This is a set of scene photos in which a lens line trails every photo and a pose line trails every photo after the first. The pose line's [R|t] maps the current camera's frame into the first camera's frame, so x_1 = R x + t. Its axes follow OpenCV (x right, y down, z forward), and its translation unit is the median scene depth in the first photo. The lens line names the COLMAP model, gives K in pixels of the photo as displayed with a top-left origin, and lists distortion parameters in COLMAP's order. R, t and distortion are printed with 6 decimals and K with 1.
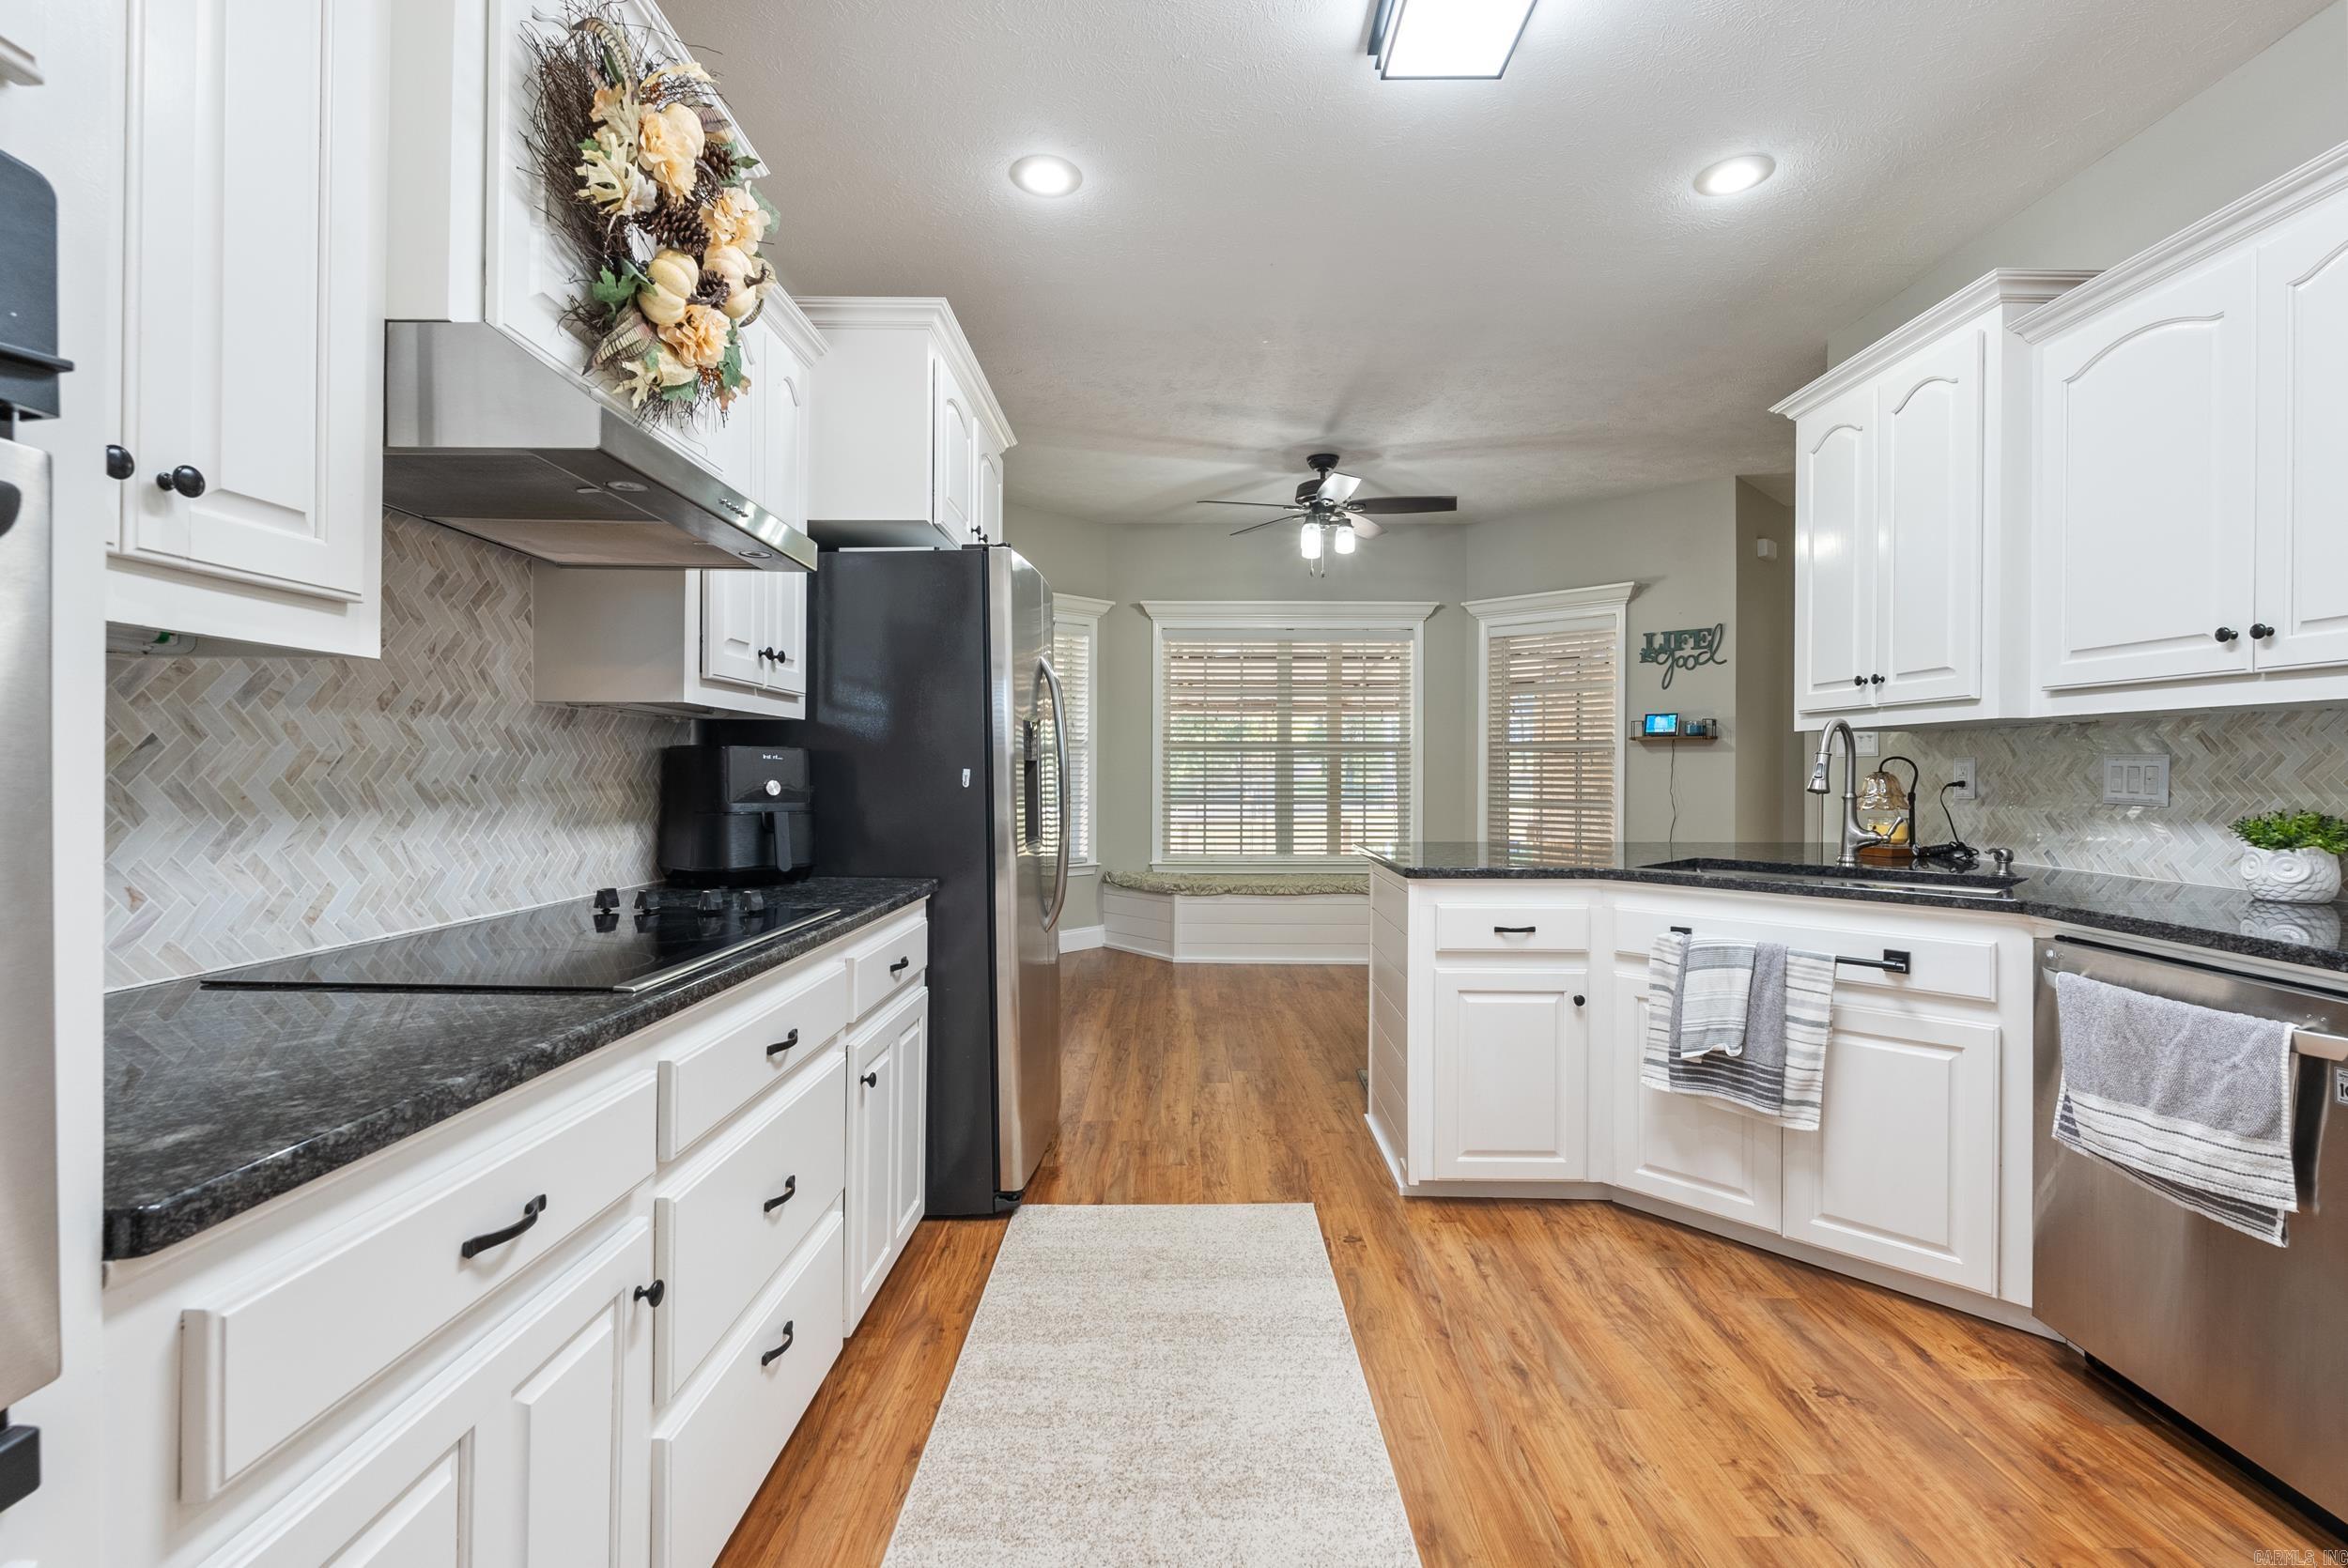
lens RADIAL K [[1035.0, 0, 1177.9], [0, 1035.0, 778.8], [0, 0, 1]] dist [-0.004101, 0.000229]
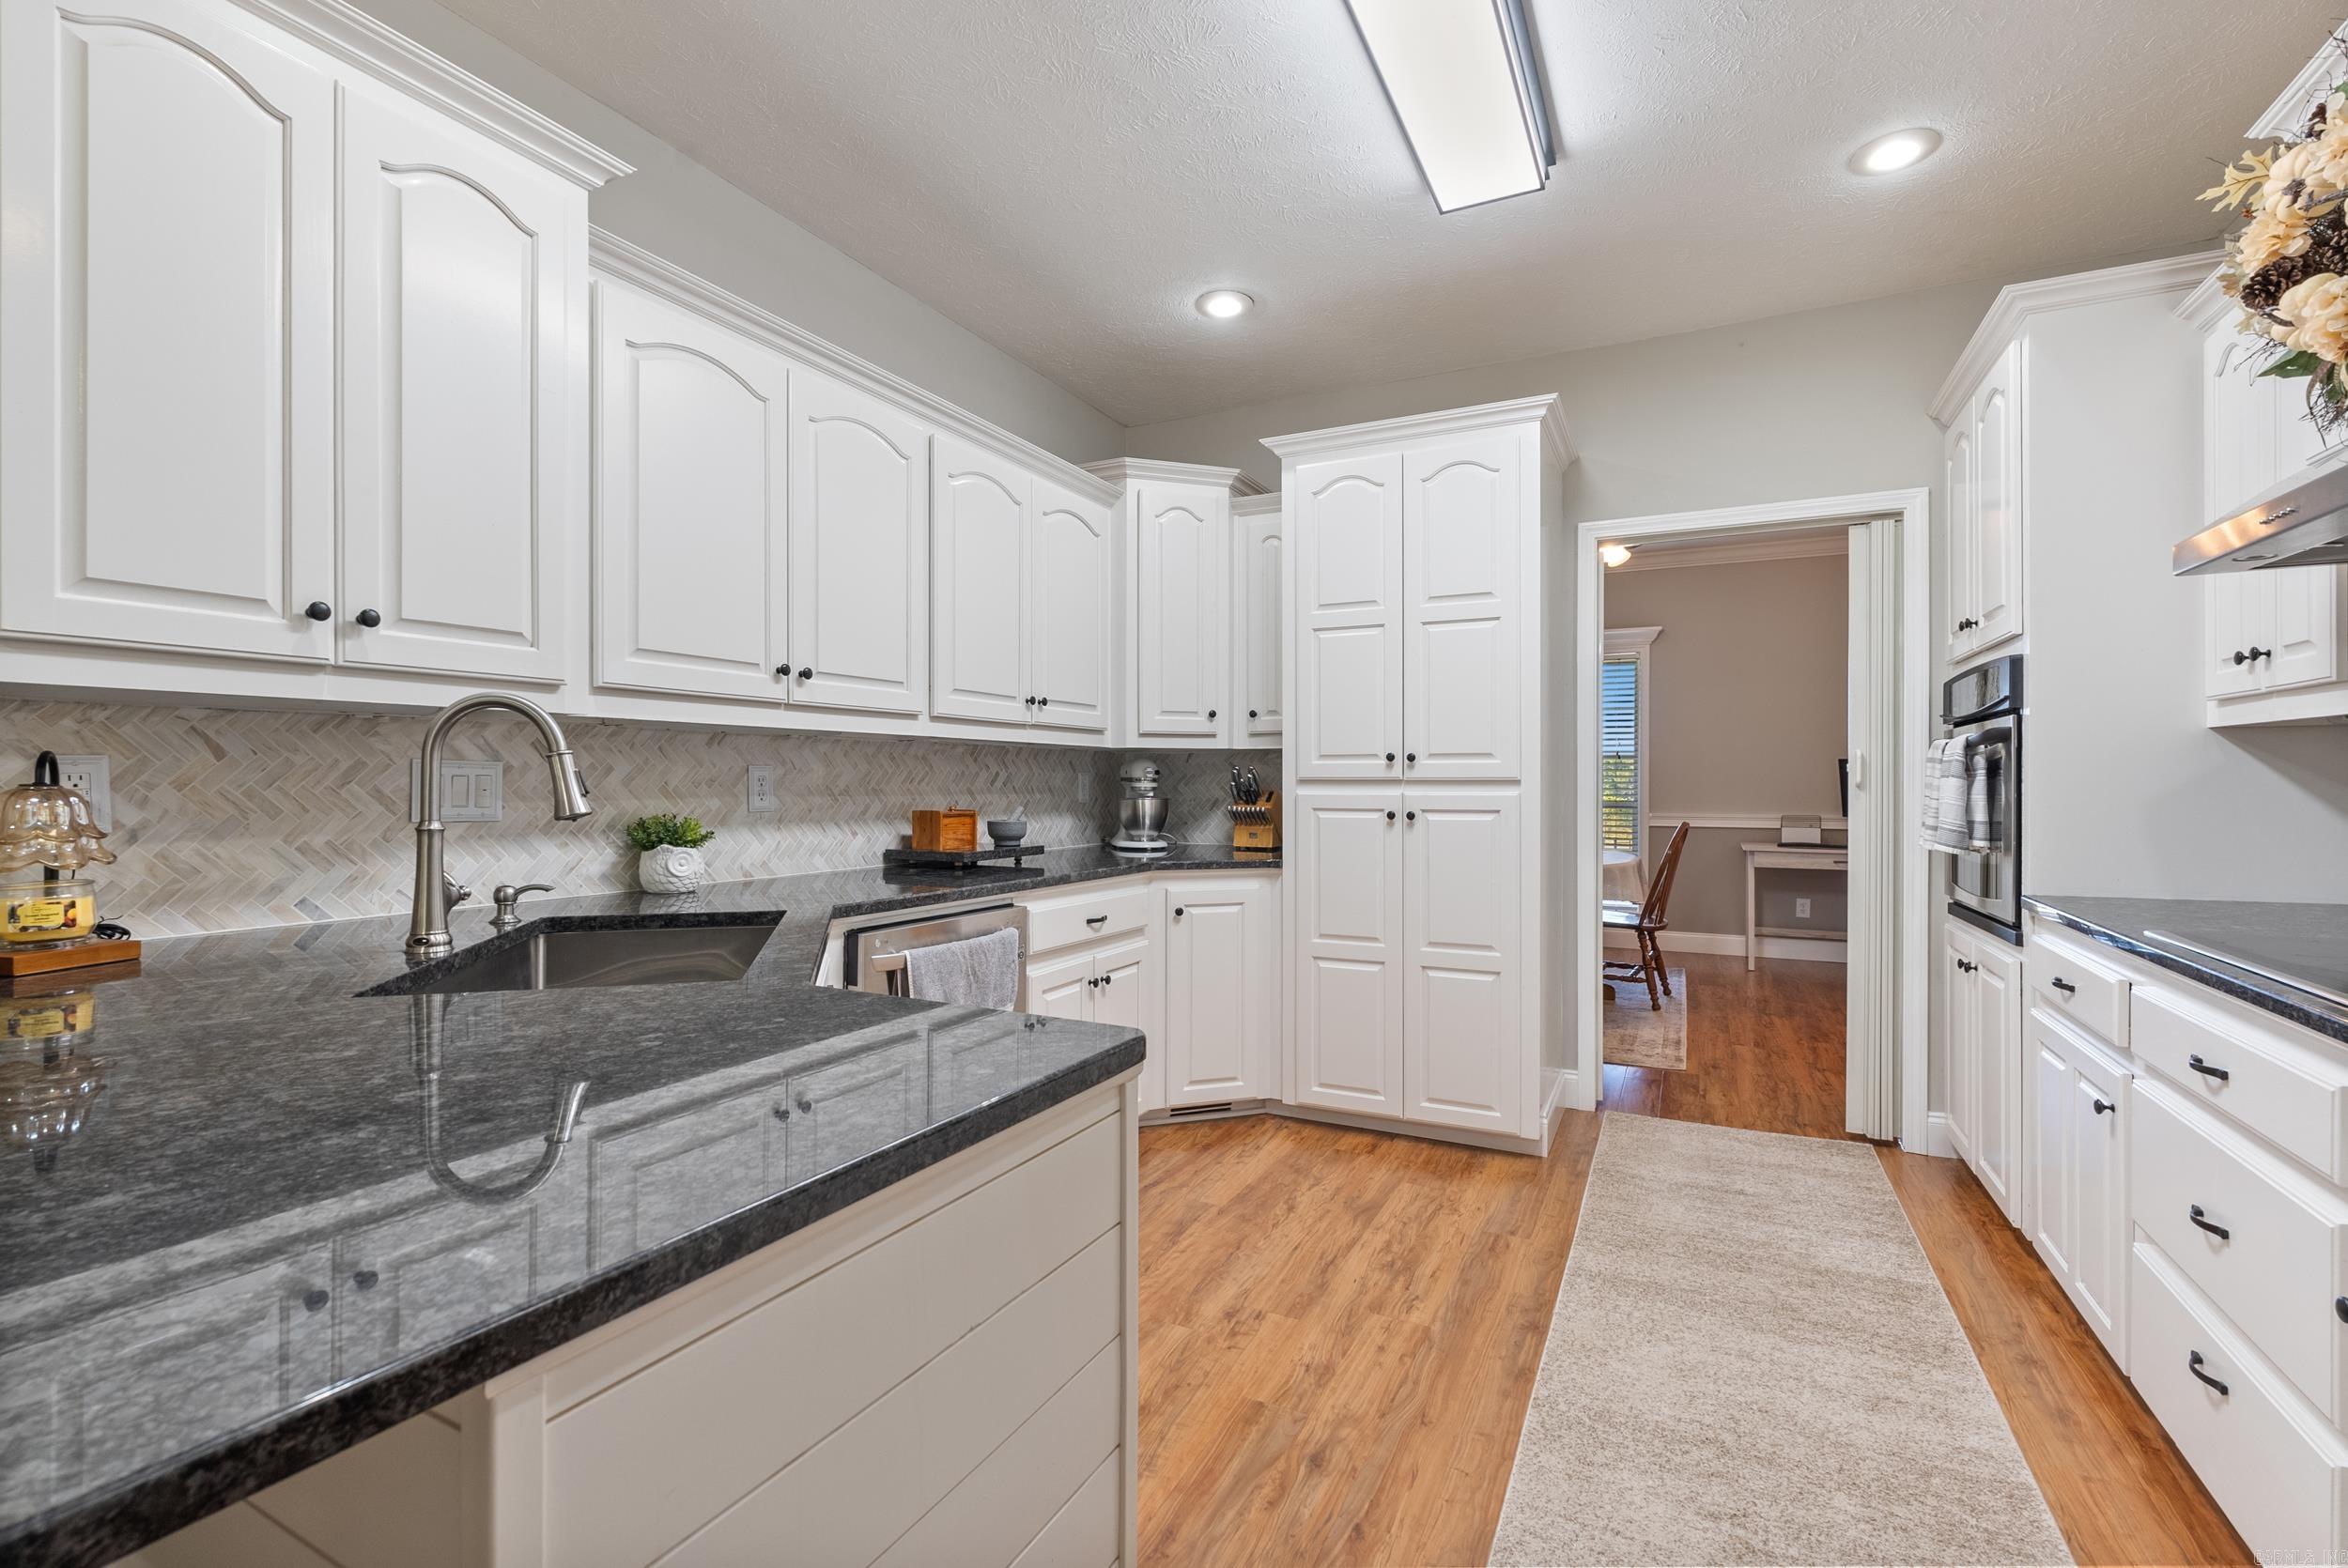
lens RADIAL K [[1035.0, 0, 1177.9], [0, 1035.0, 778.8], [0, 0, 1]] dist [-0.004101, 0.000229]
pose [[-0.896067, -0.004537, 0.443896, 0.043458], [-0.000934, 0.999965, 0.008336, -0.019331], [-0.443918, 0.007055, -0.896039, 1.746610]]
